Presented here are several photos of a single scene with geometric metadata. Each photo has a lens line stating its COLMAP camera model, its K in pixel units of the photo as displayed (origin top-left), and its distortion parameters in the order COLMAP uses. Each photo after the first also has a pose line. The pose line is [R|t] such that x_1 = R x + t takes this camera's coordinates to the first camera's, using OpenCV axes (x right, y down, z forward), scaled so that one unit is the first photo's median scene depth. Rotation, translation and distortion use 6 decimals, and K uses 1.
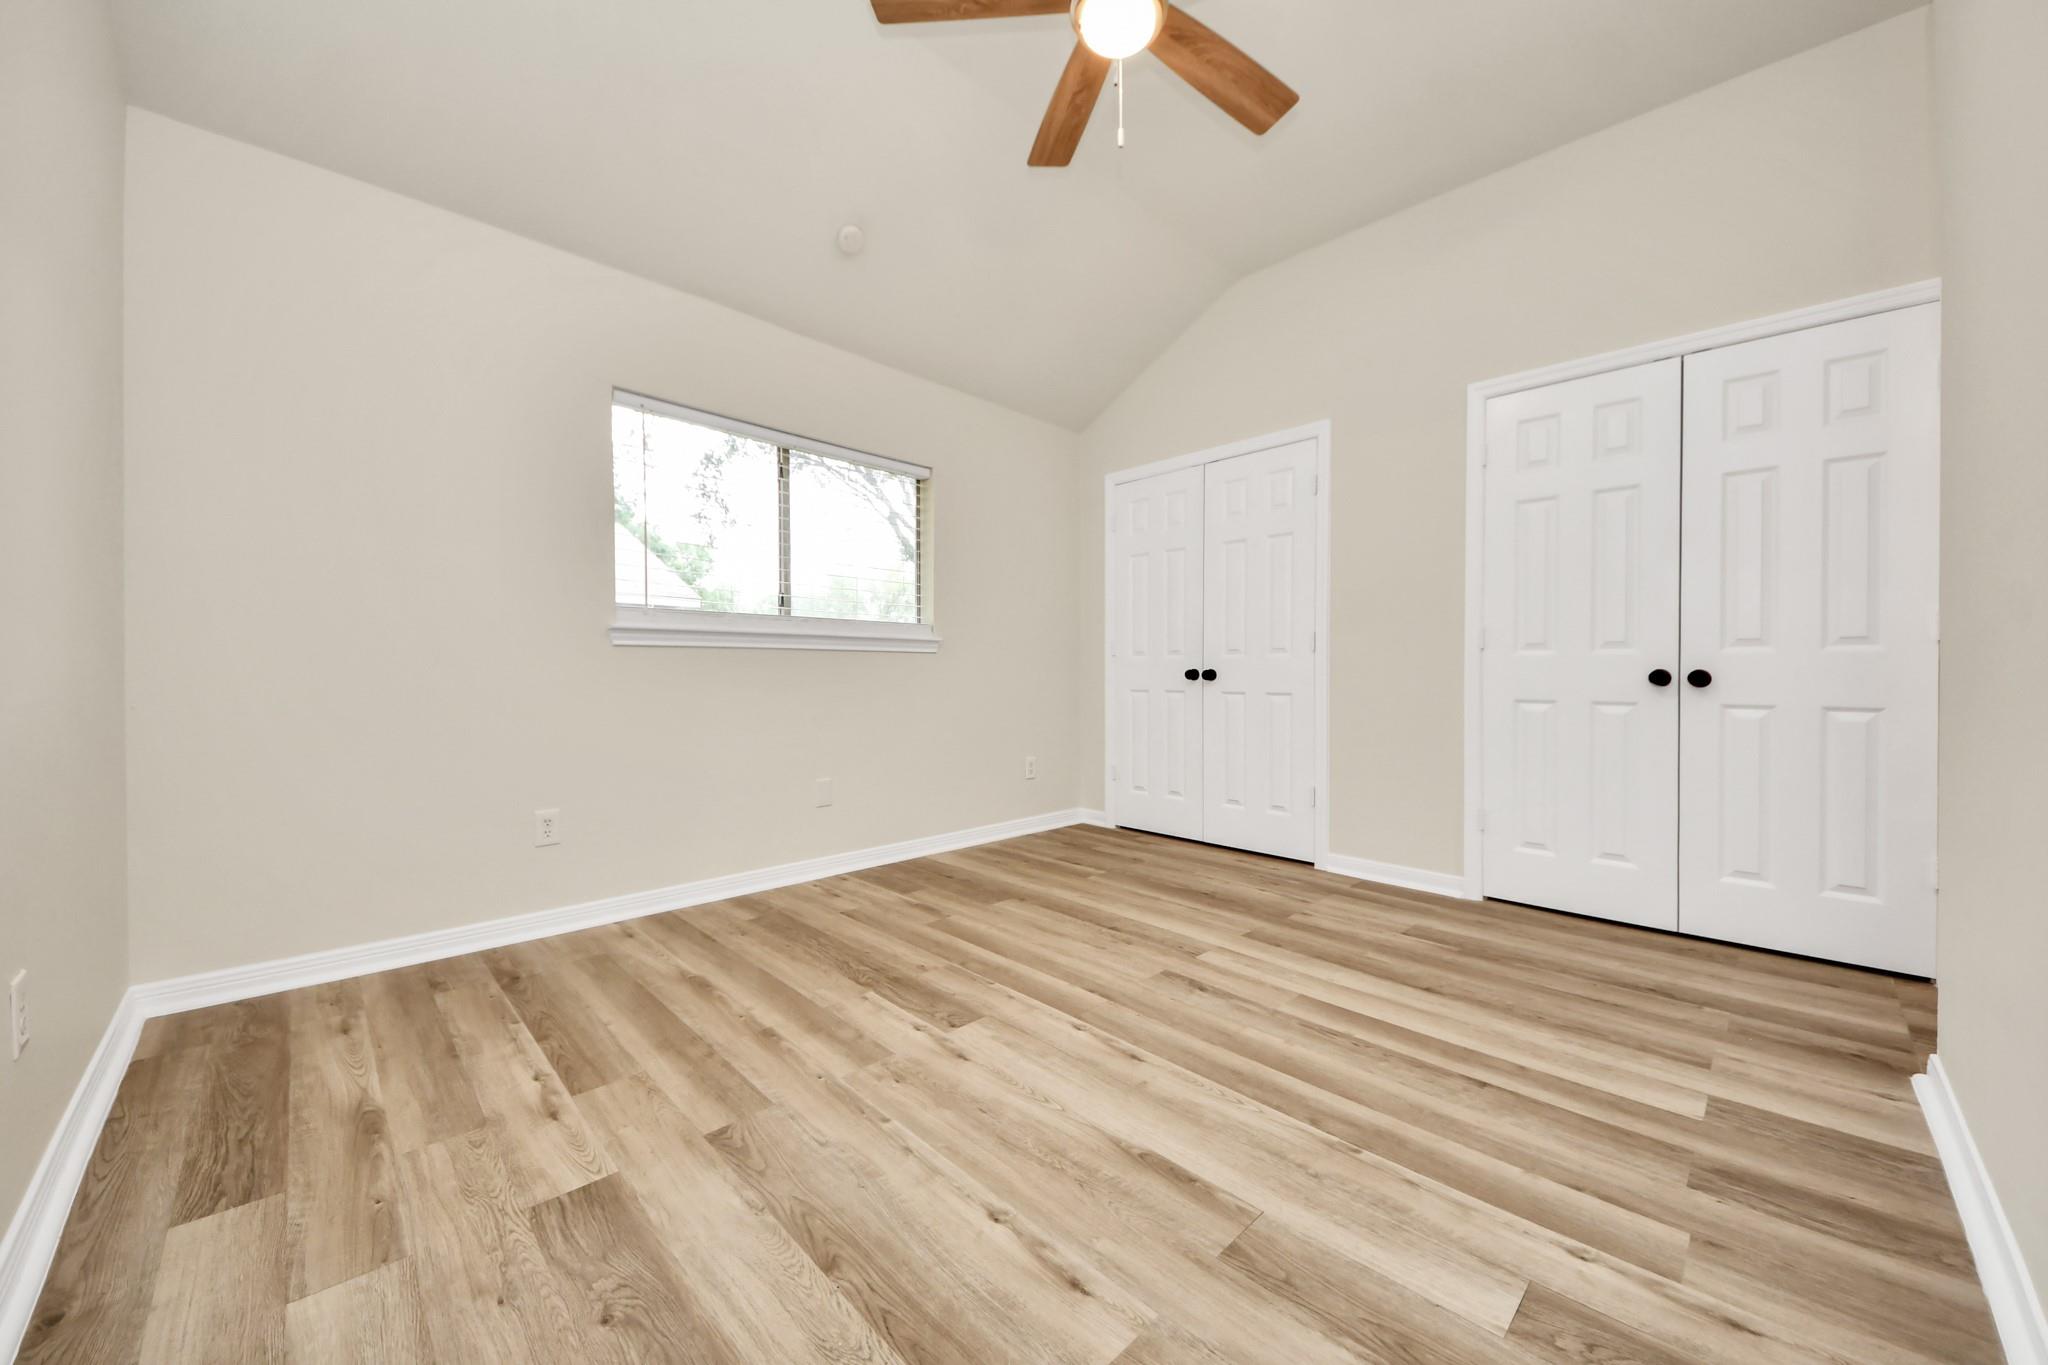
lens RADIAL K [[751.9, 0, 1034.4], [0, 751.9, 684.5], [0, 0, 1]] dist [0.016027, -0.008203]
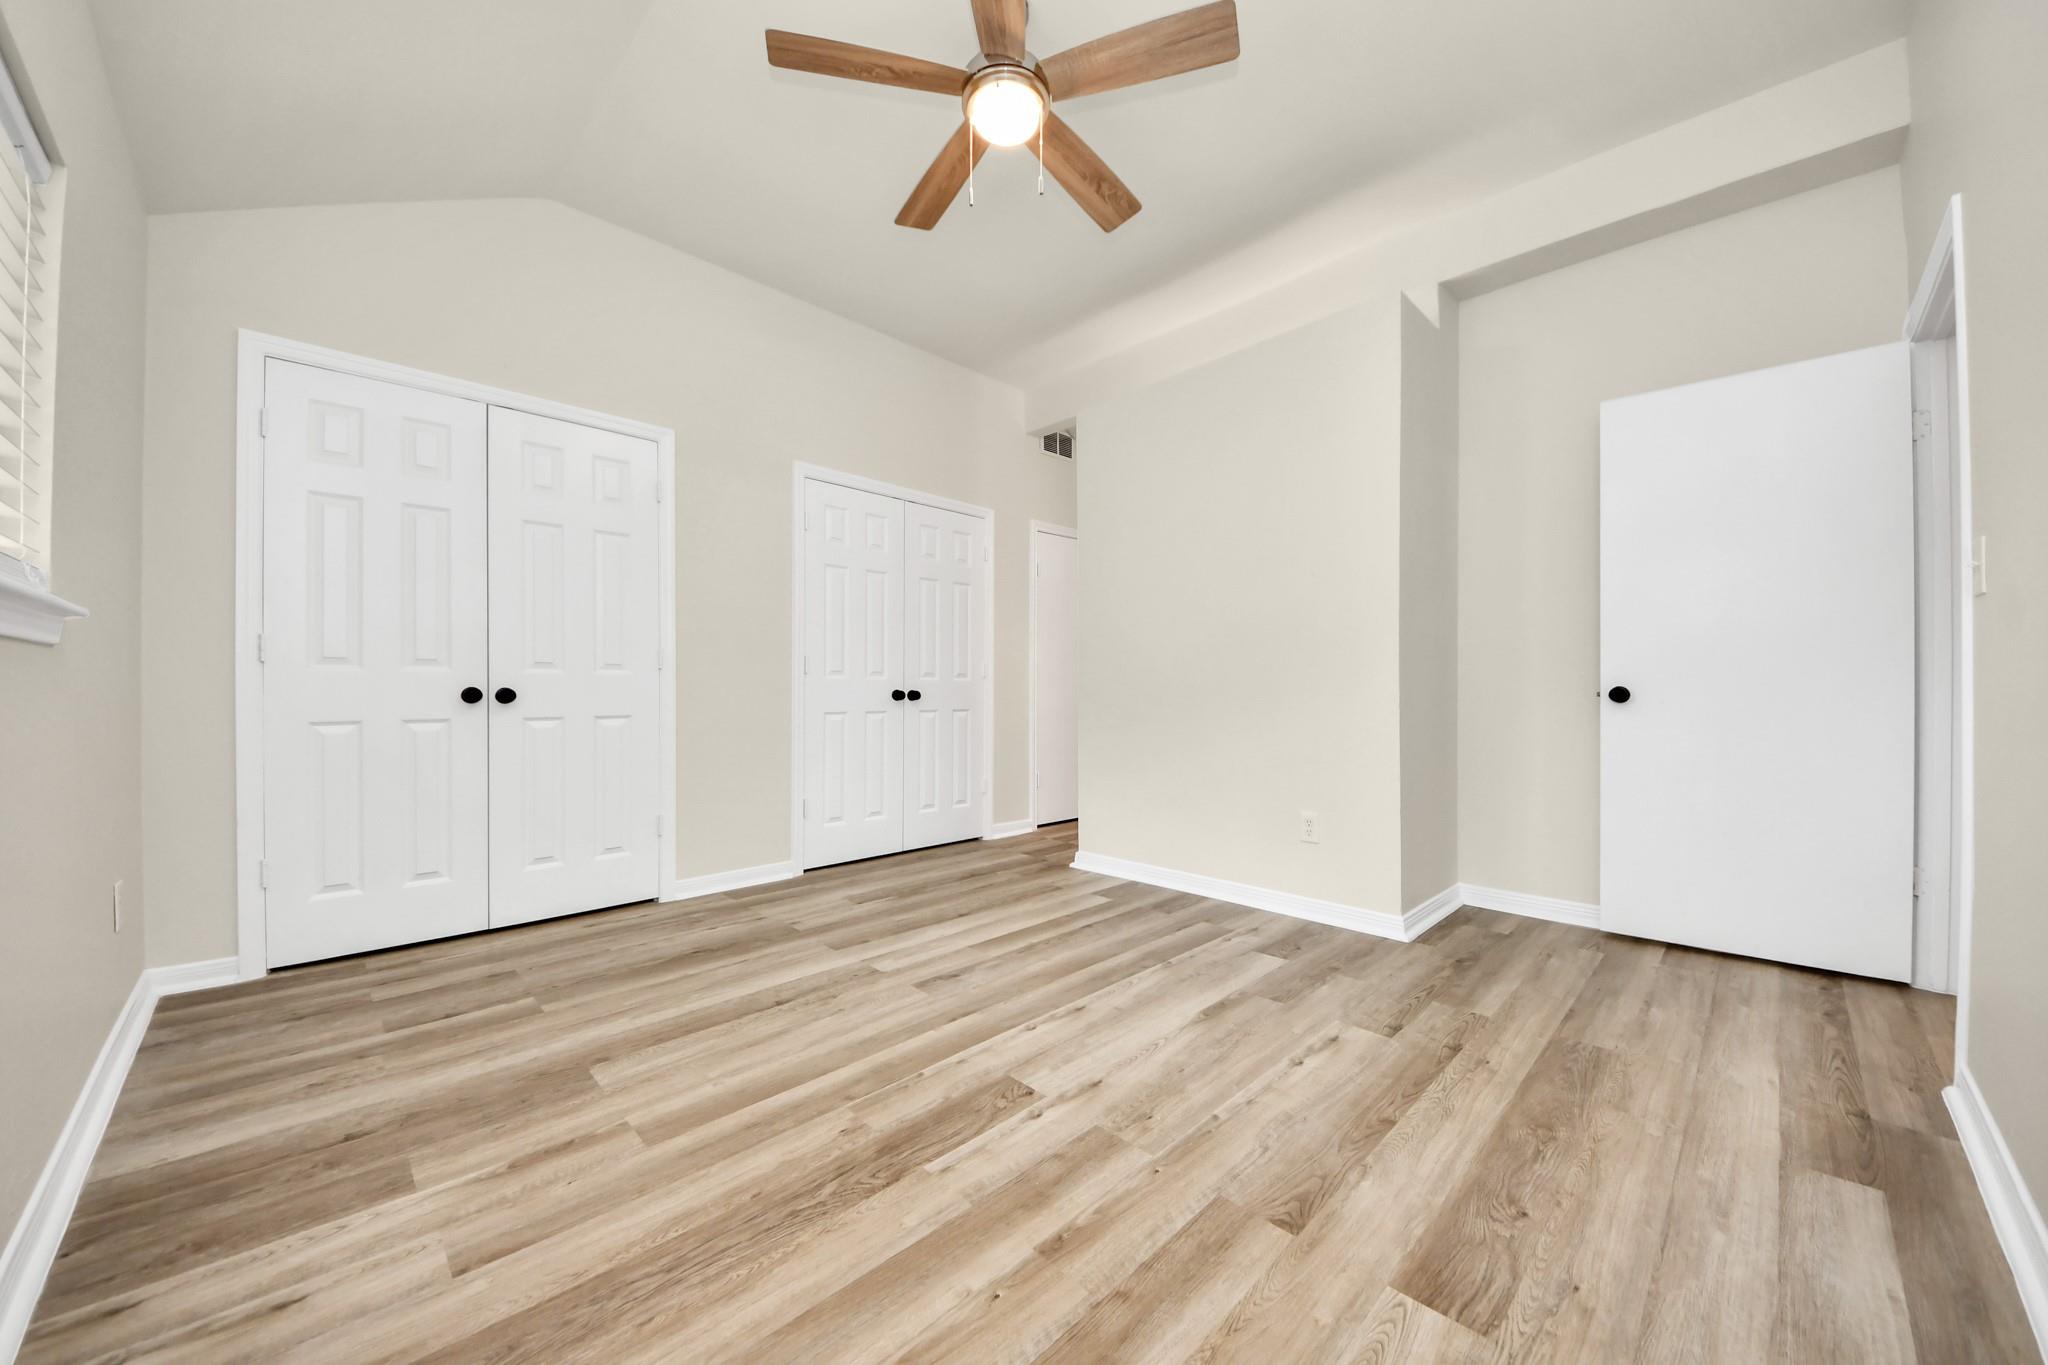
lens RADIAL K [[746.3, 0, 1025.9], [0, 746.3, 664.9], [0, 0, 1]] dist [0.013305, -0.010001]
pose [[-0.004290, 0.023196, 0.999722, -0.920195], [0.017156, 0.999585, -0.023119, -0.031367], [-0.999844, 0.017052, -0.004686, 0.914201]]
